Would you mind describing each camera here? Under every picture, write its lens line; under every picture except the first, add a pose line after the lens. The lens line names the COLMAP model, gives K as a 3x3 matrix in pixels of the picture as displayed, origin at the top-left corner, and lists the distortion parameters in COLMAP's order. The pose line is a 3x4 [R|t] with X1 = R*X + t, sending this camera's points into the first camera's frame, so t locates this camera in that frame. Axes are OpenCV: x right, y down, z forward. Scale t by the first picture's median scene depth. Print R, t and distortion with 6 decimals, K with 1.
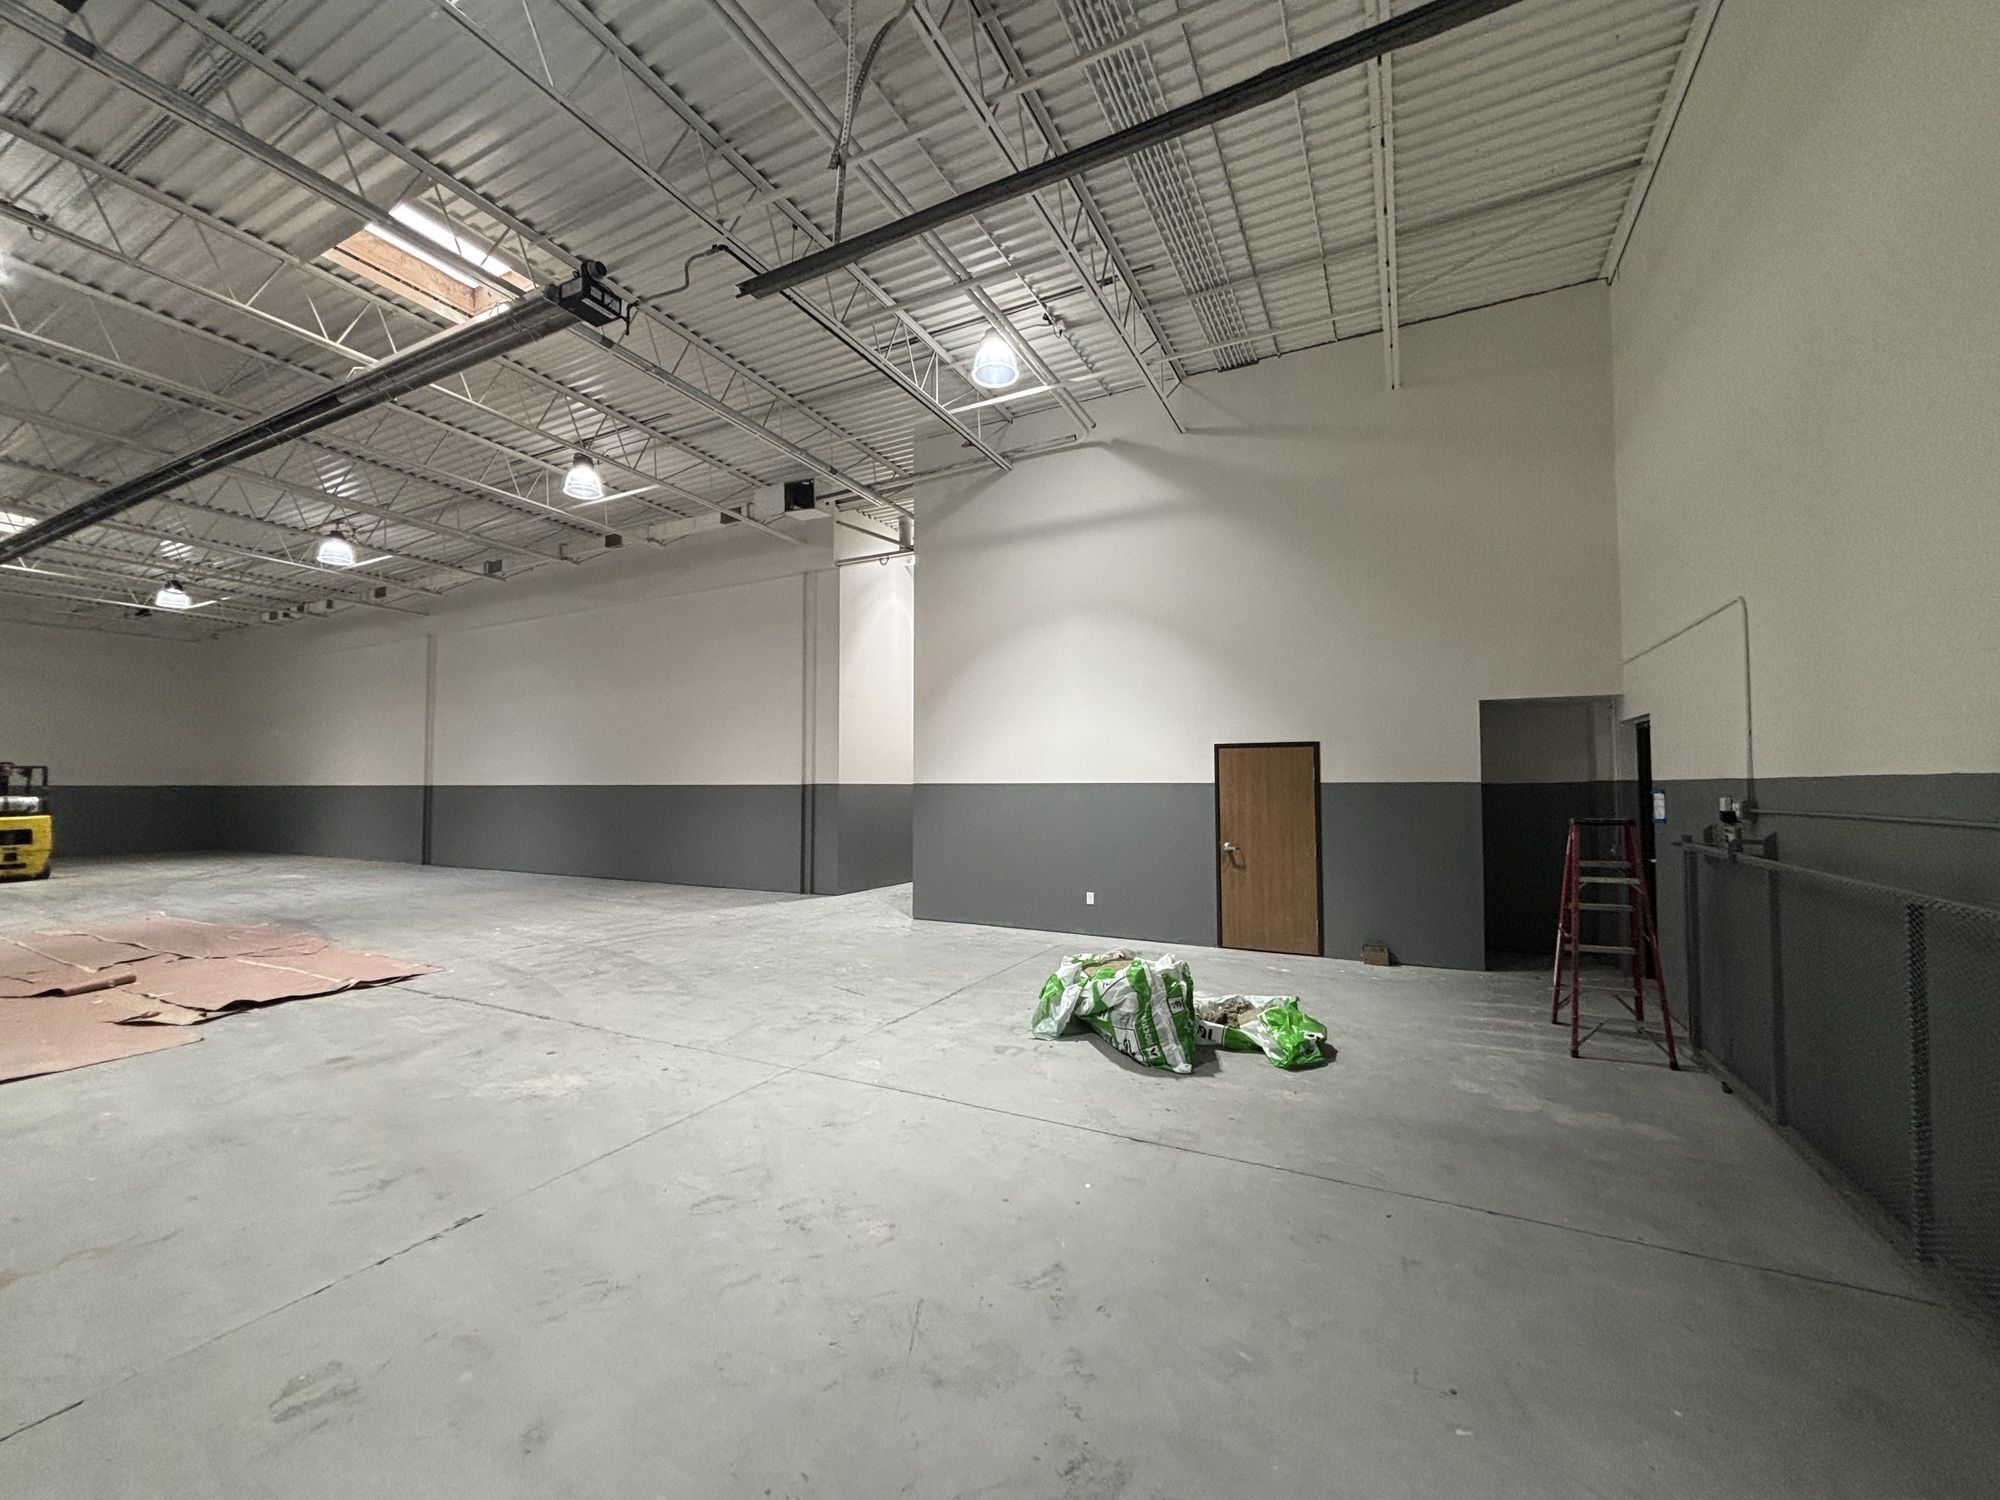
lens RADIAL K [[810.2, 0, 1000.0], [0, 810.2, 750.0], [0, 0, 1]] dist [0.000174, 0.000475]
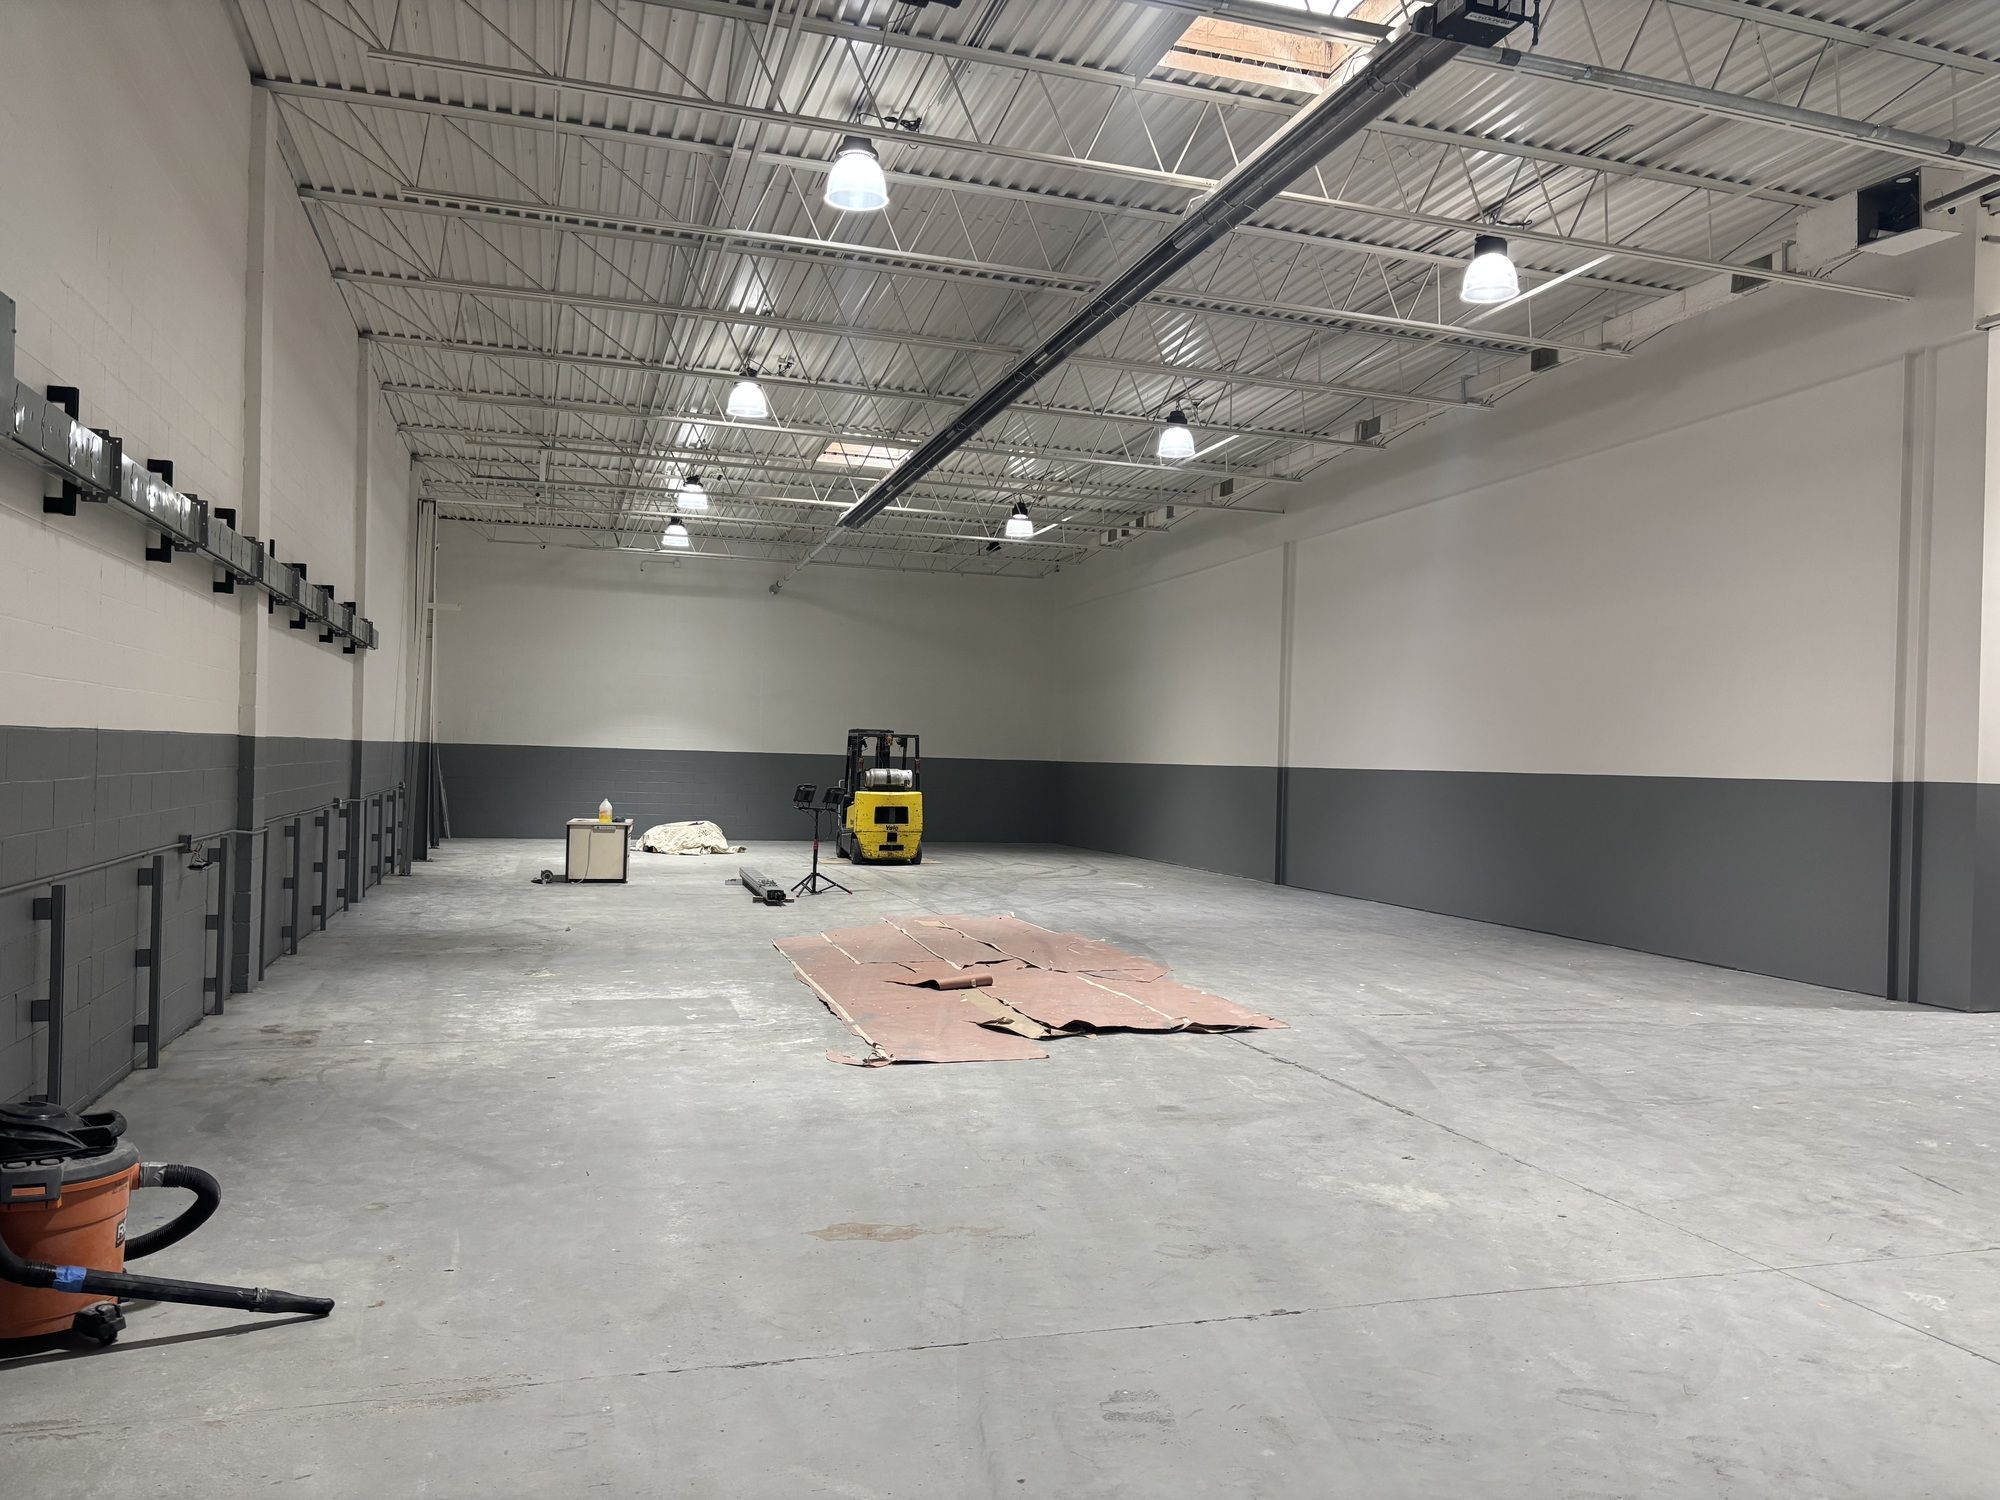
lens RADIAL K [[1508.2, 0, 1031.9], [0, 1508.2, 784.3], [0, 0, 1]] dist [0.008566, -0.053178]
pose [[0.706554, 0.030841, -0.706987, 0.077271], [0.002996, 0.998911, 0.046569, -0.002924], [0.707653, -0.035022, 0.705691, -0.079388]]
